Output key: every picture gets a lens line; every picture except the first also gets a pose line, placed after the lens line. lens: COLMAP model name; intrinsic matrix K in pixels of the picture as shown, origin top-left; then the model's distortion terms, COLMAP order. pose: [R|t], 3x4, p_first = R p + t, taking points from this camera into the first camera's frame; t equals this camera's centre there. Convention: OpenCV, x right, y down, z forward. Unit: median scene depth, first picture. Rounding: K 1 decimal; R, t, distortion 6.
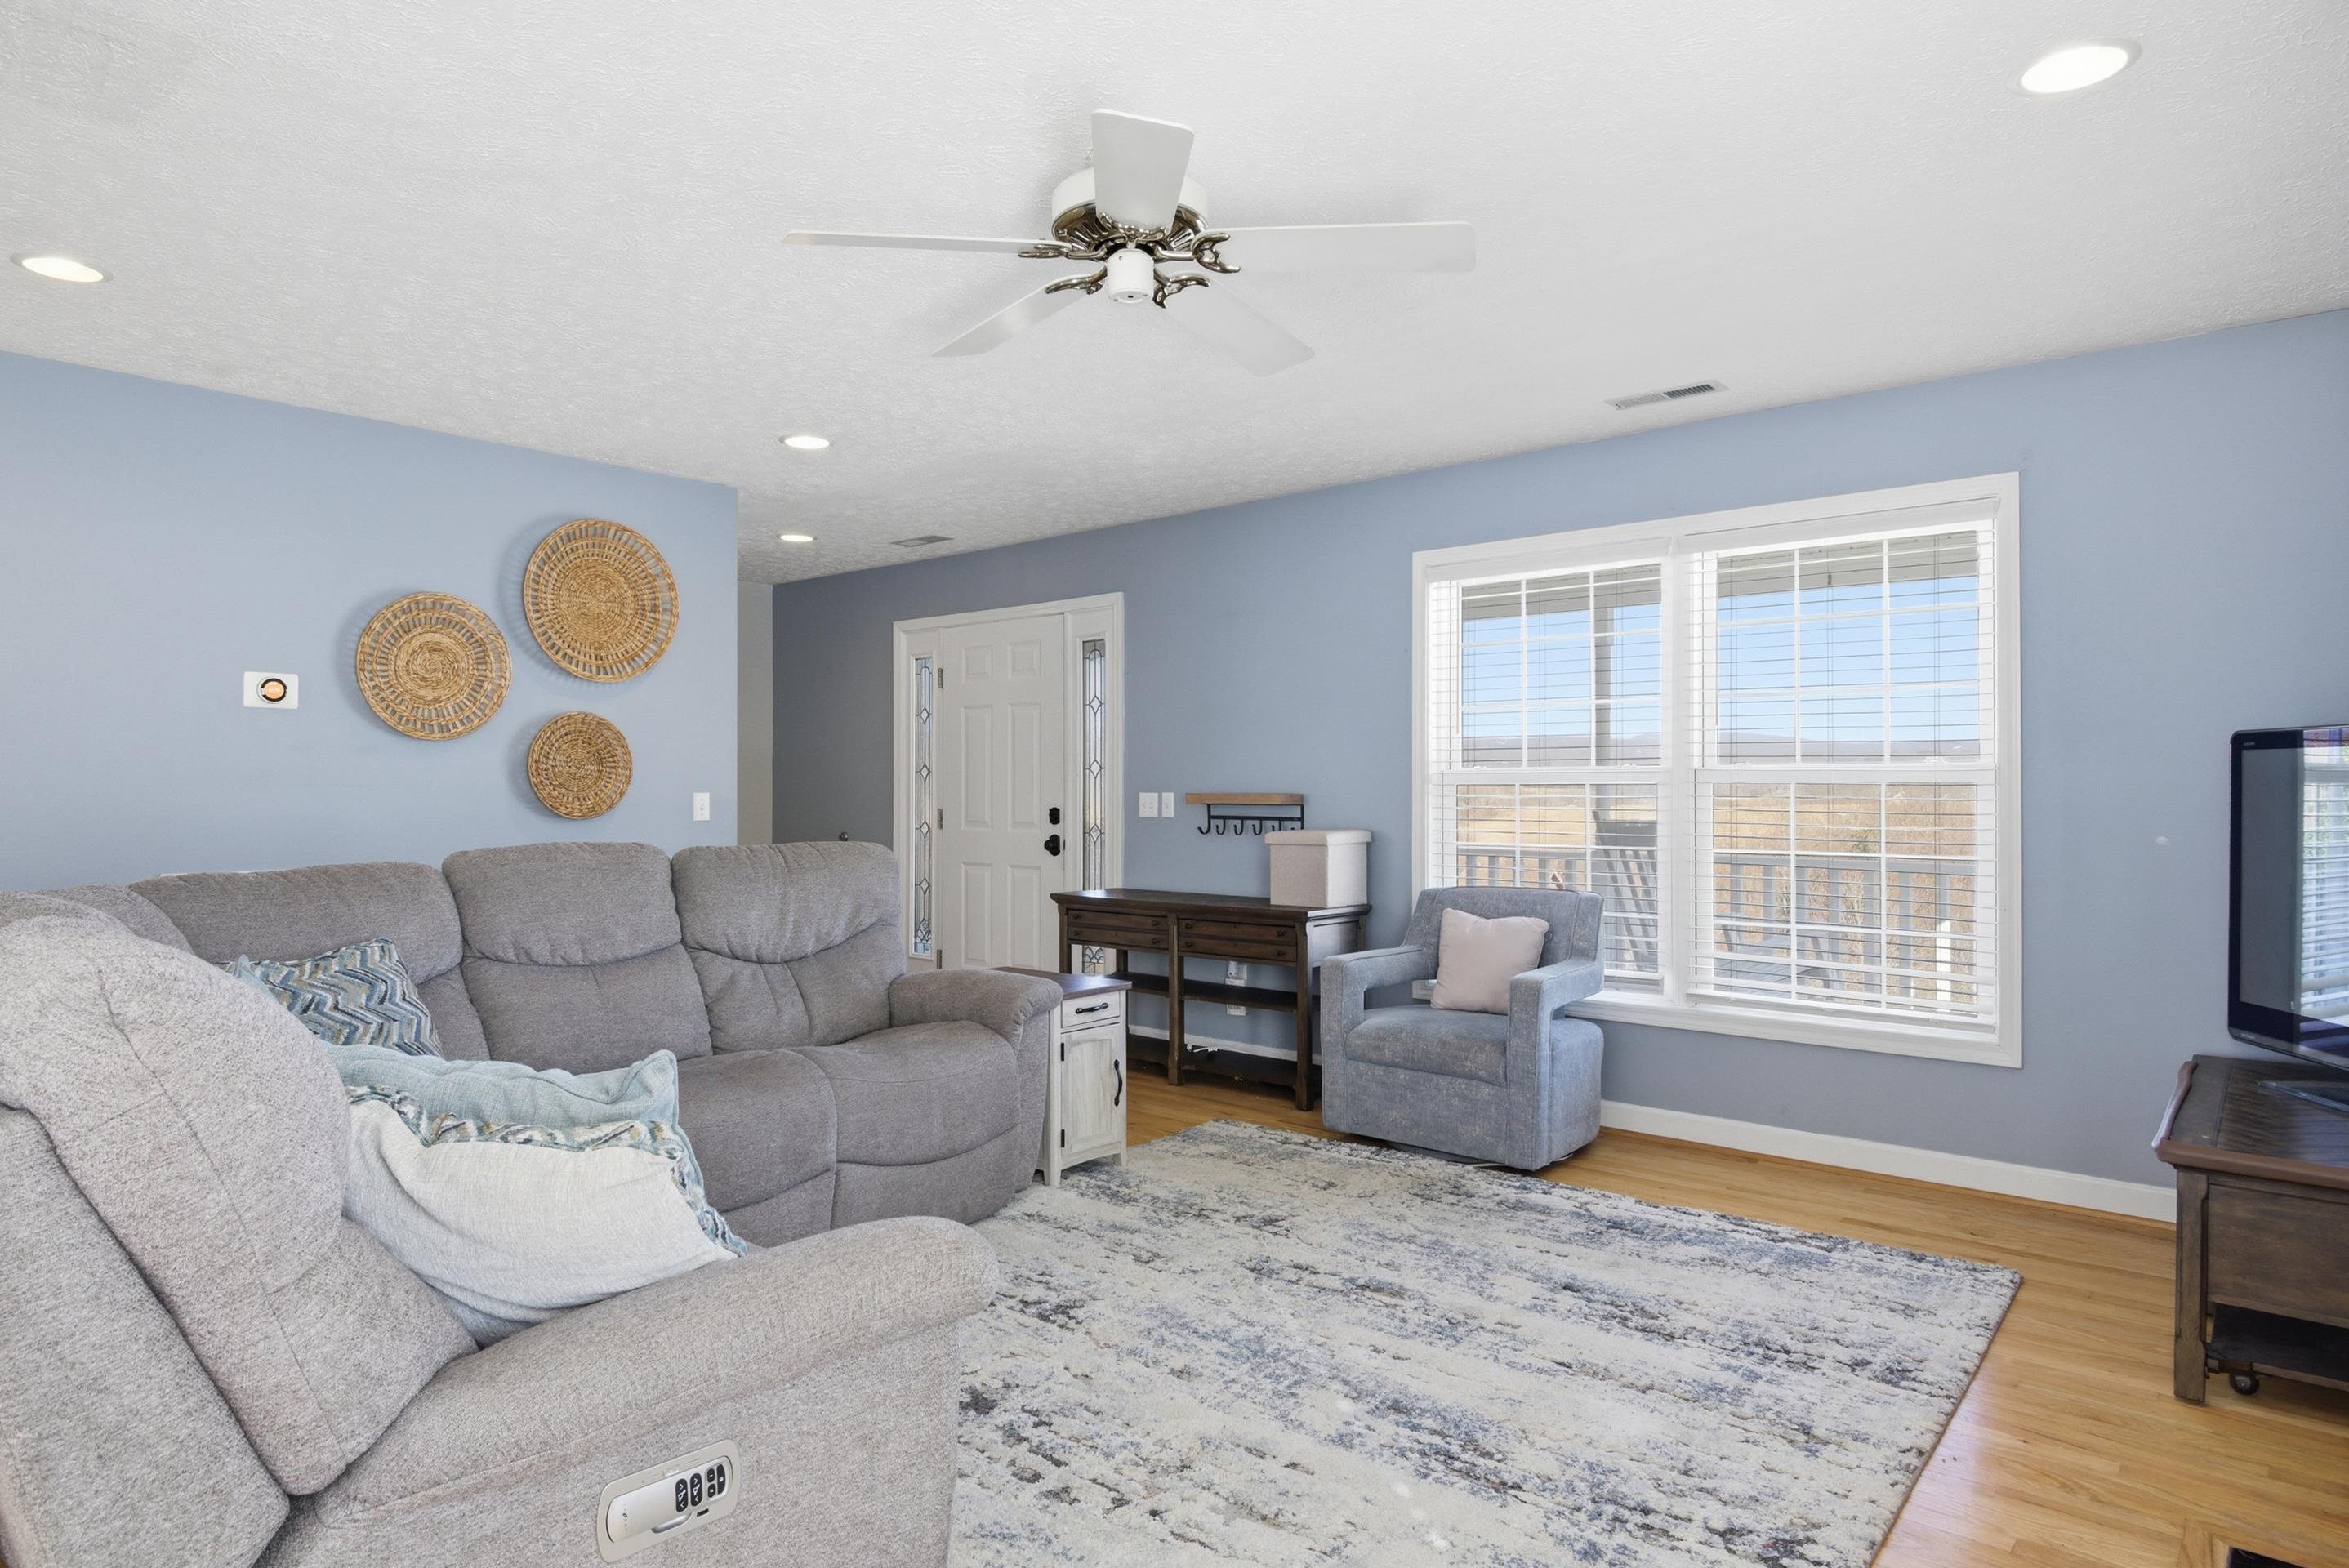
lens RADIAL K [[1325.5, 0, 1176.5], [0, 1325.5, 788.2], [0, 0, 1]] dist [-0.004967, -0.004828]
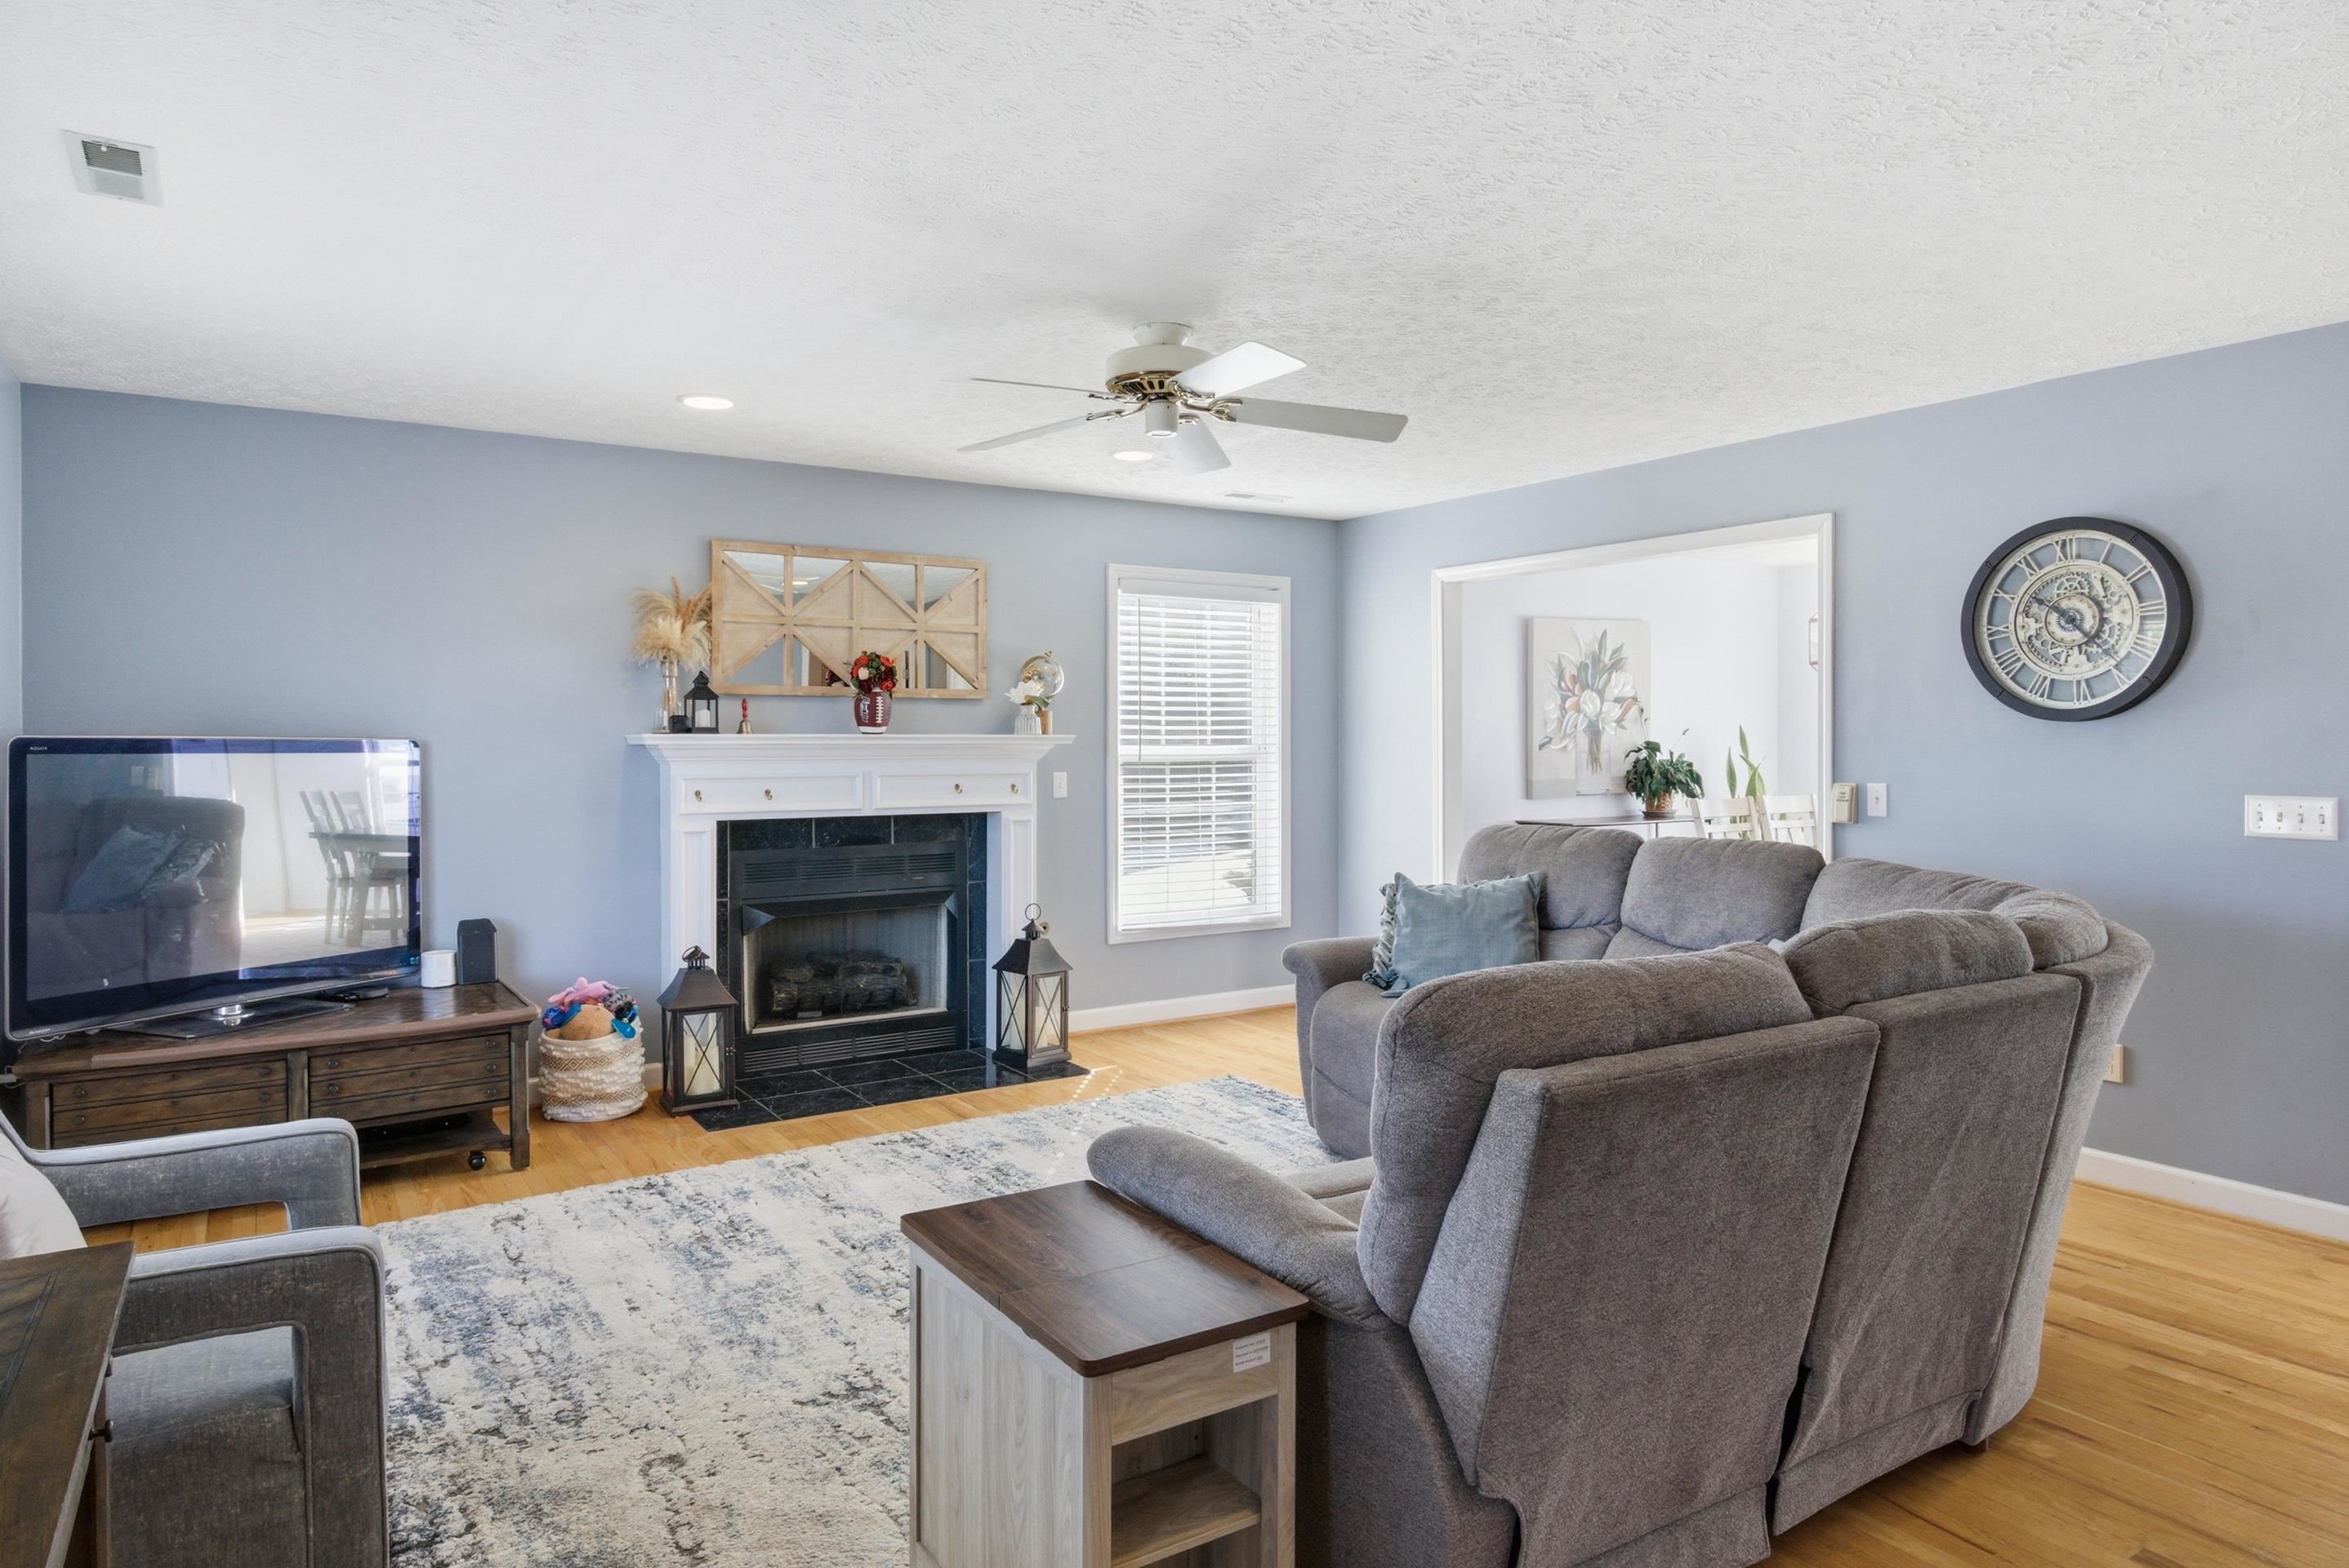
lens RADIAL K [[1409.9, 0, 1174.8], [0, 1409.9, 778.5], [0, 0, 1]] dist [-0.004477, -0.003080]
pose [[-0.961460, -0.004261, 0.274911, -0.355610], [0.002030, 0.999743, 0.022596, -0.032046], [-0.274936, 0.022283, -0.961204, 1.913813]]
